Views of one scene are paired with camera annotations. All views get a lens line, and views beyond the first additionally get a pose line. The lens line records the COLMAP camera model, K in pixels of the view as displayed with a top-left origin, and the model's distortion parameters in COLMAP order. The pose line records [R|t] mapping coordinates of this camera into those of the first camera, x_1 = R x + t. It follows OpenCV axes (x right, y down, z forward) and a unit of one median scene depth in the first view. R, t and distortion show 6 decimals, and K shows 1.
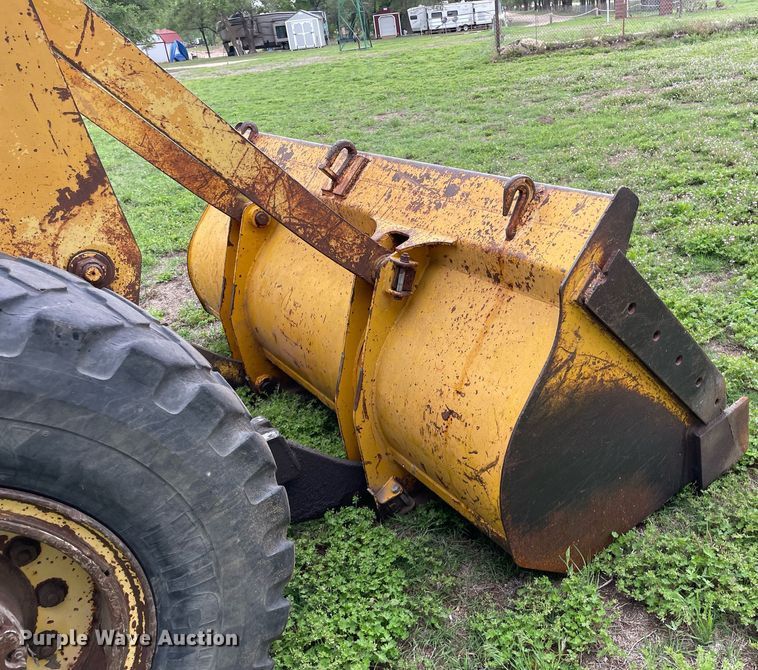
lens RADIAL K [[674.8, 0, 438.4], [0, 674.8, 326.7], [0, 0, 1]] dist [0.102758, -0.135324]
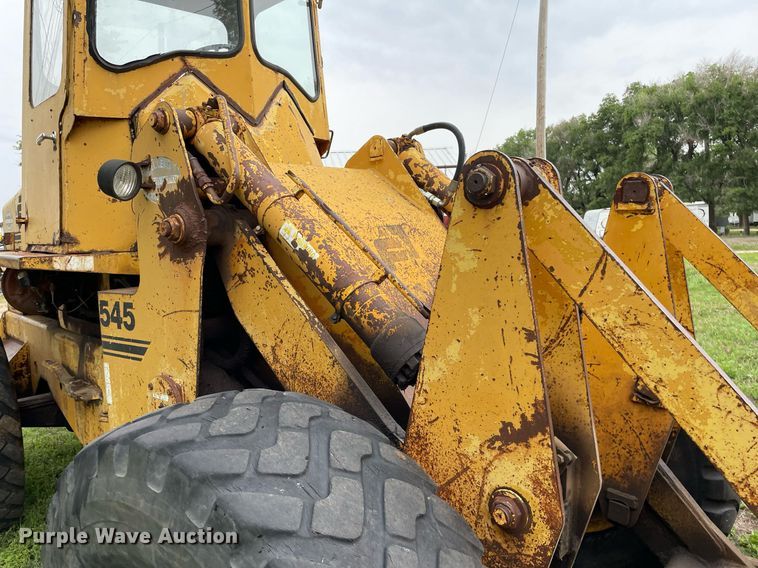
lens RADIAL K [[573.5, 0, 379.9], [0, 573.5, 270.2], [0, 0, 1]] dist [0.075148, -0.099123]
pose [[0.248754, 0.152606, -0.956469, 0.134318], [-0.380455, 0.923532, 0.048404, -0.316978], [0.890716, 0.351853, 0.287792, 0.454329]]
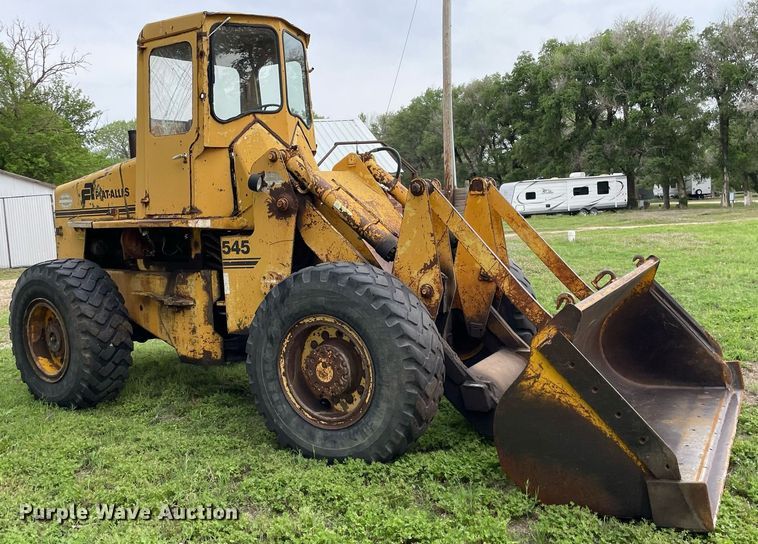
lens RADIAL K [[717.2, 0, 379.0], [0, 717.2, 272.0], [0, 0, 1]] dist [0.068431, -0.134320]
pose [[0.406096, 0.163154, -0.899148, 1.949225], [-0.362112, 0.932118, 0.005591, -0.091050], [0.839024, 0.323322, 0.437609, -0.492792]]
